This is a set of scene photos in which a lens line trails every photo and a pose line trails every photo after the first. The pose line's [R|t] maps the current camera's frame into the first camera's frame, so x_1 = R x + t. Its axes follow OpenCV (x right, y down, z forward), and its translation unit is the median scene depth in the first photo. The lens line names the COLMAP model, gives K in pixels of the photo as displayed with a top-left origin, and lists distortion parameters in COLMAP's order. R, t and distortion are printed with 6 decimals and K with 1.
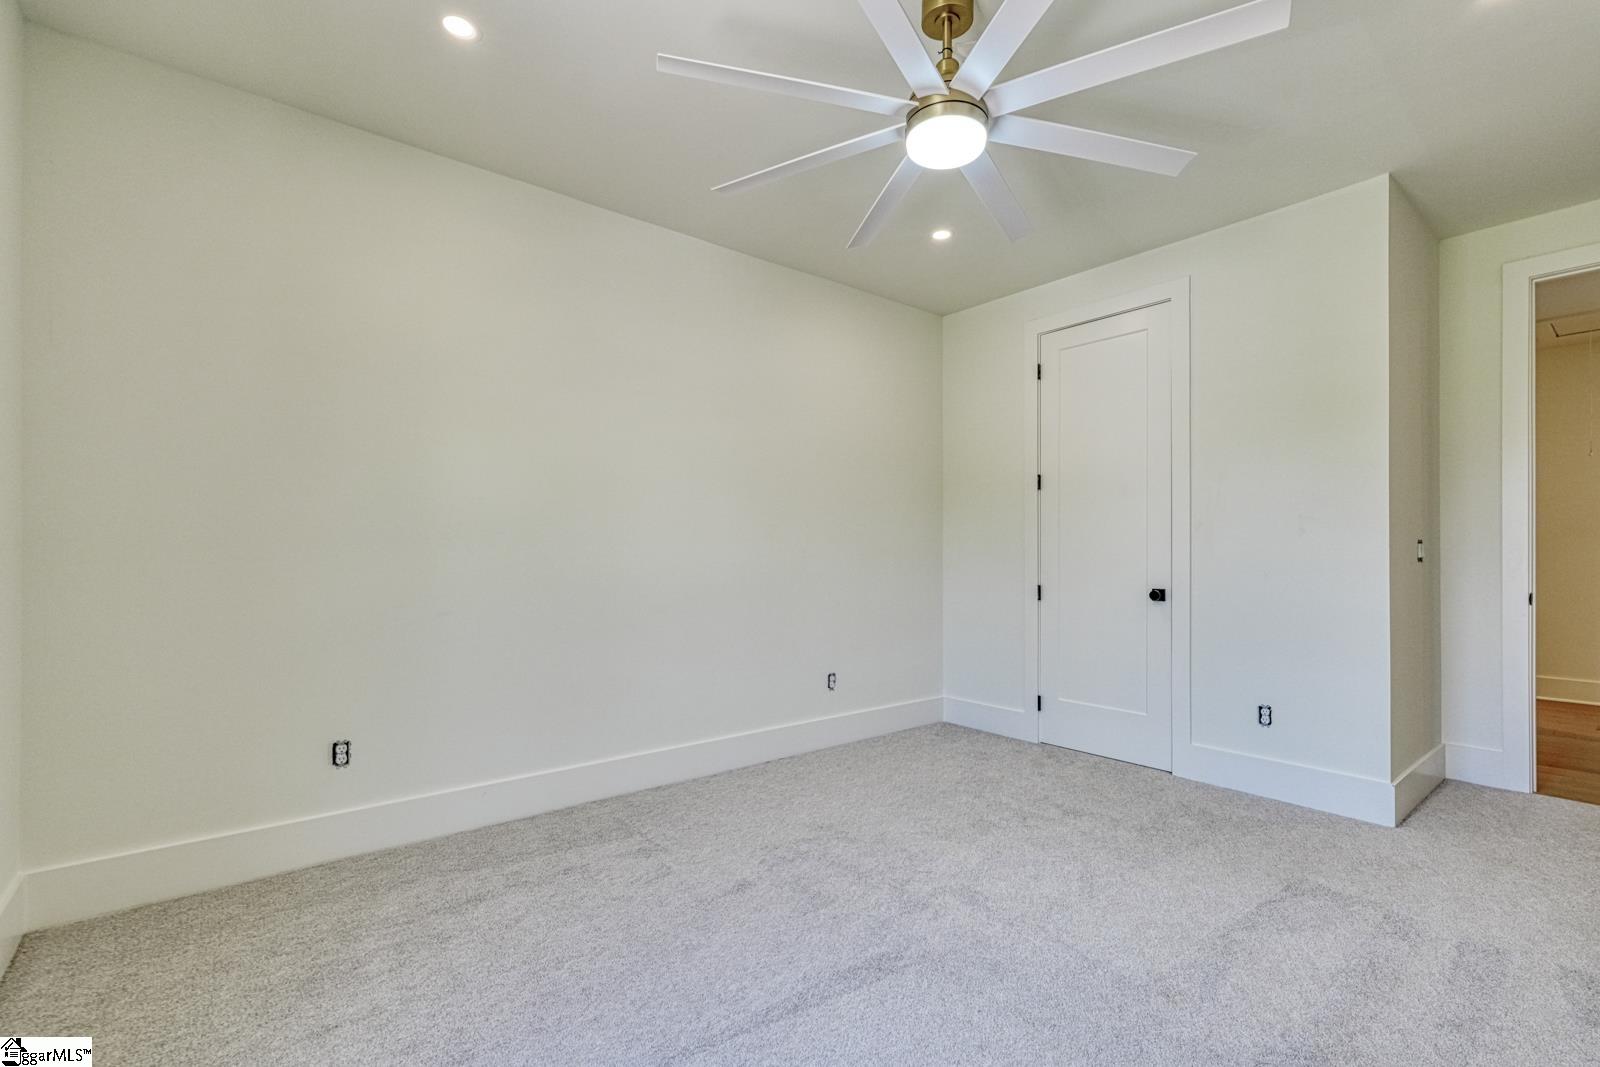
lens RADIAL K [[683.5, 0, 797.6], [0, 683.5, 555.5], [0, 0, 1]] dist [-0.008072, -0.000015]
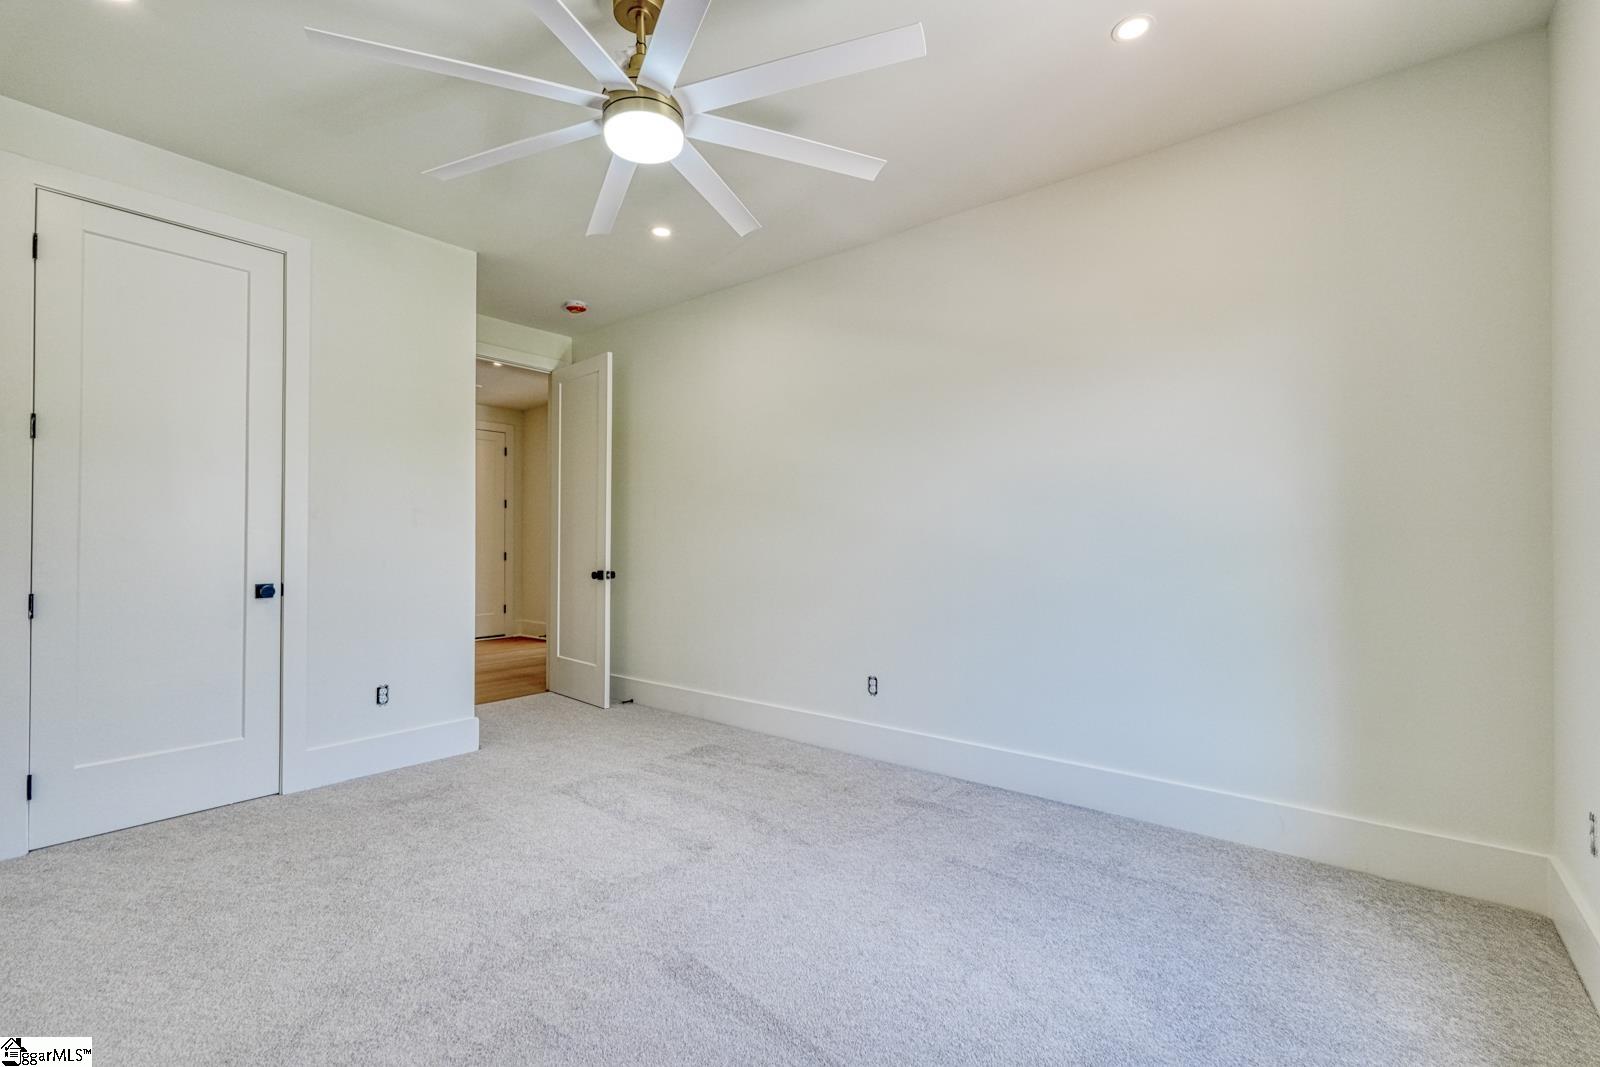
lens RADIAL K [[683.4, 0, 800.0], [0, 683.4, 533.5], [0, 0, 1]] dist [-0.000629, 0.000038]
pose [[-0.176200, 0.011463, 0.984288, -0.531819], [0.006089, 0.999926, -0.010555, 0.000168], [-0.984335, 0.004134, -0.176257, 0.615765]]
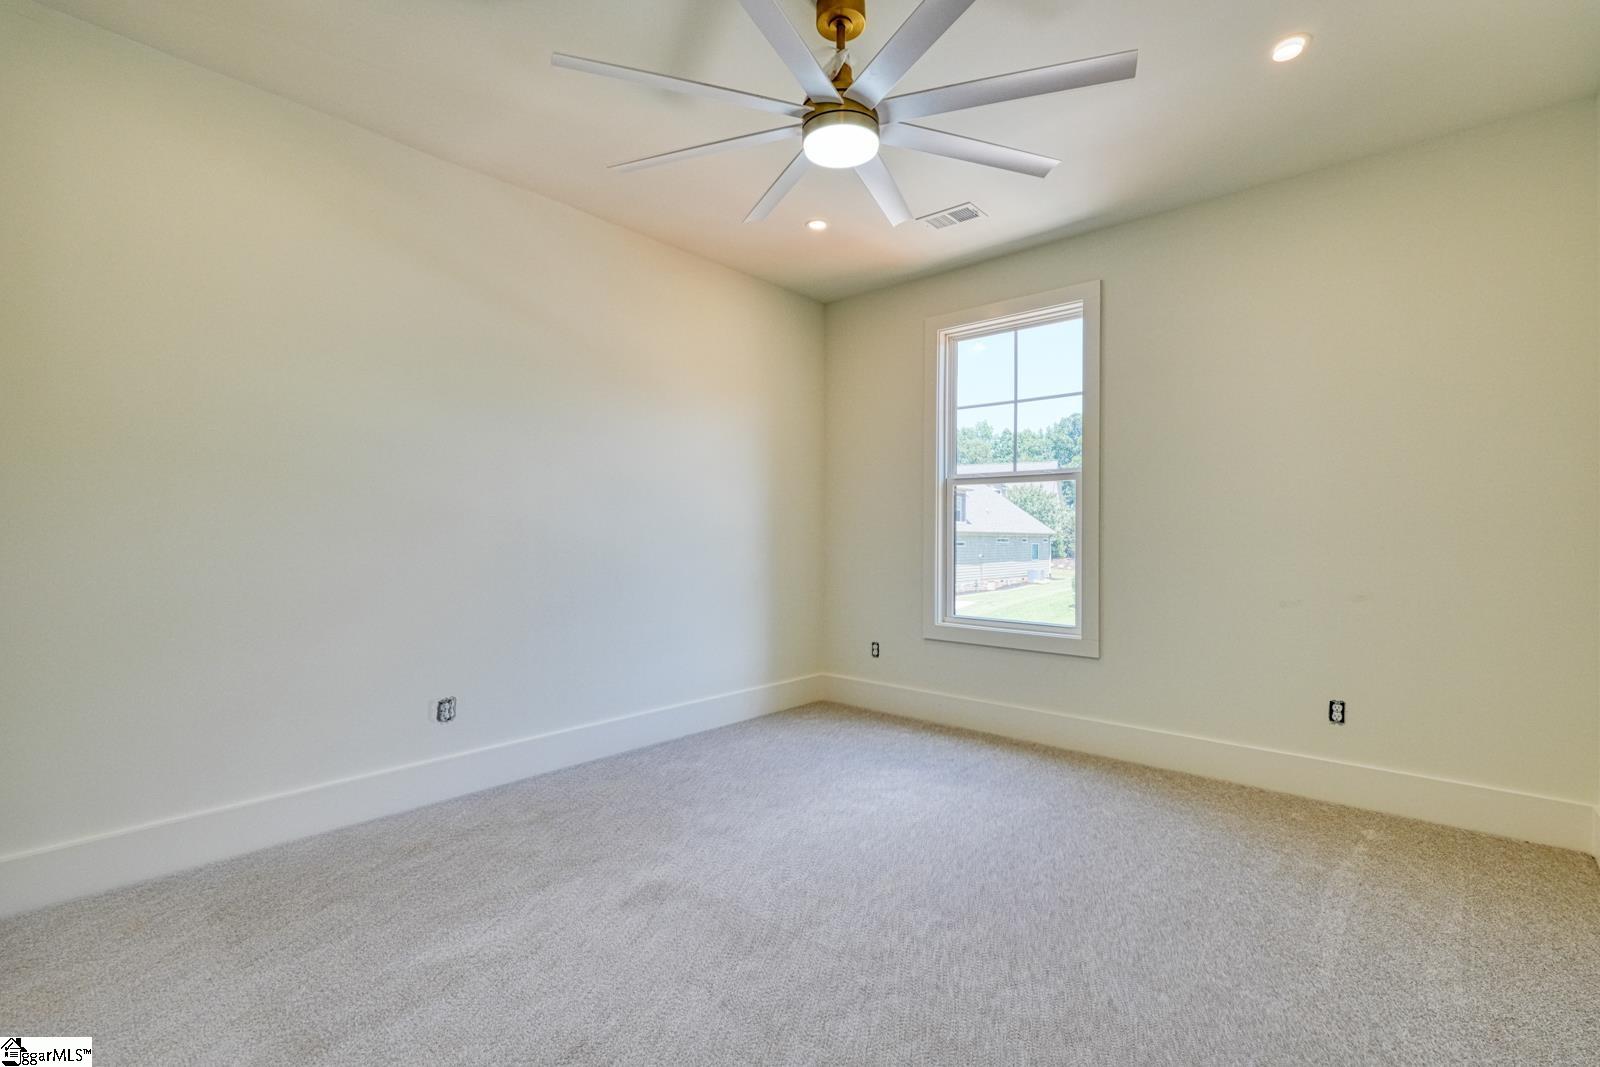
lens RADIAL K [[728.9, 0, 800.0], [0, 728.9, 533.5], [0, 0, 1]] dist [0.018690, 0.000164]
pose [[-0.986760, -0.009797, -0.161891, 0.313444], [-0.008532, 0.999927, -0.008511, 0.010490], [0.161963, -0.007017, -0.986772, 1.390628]]
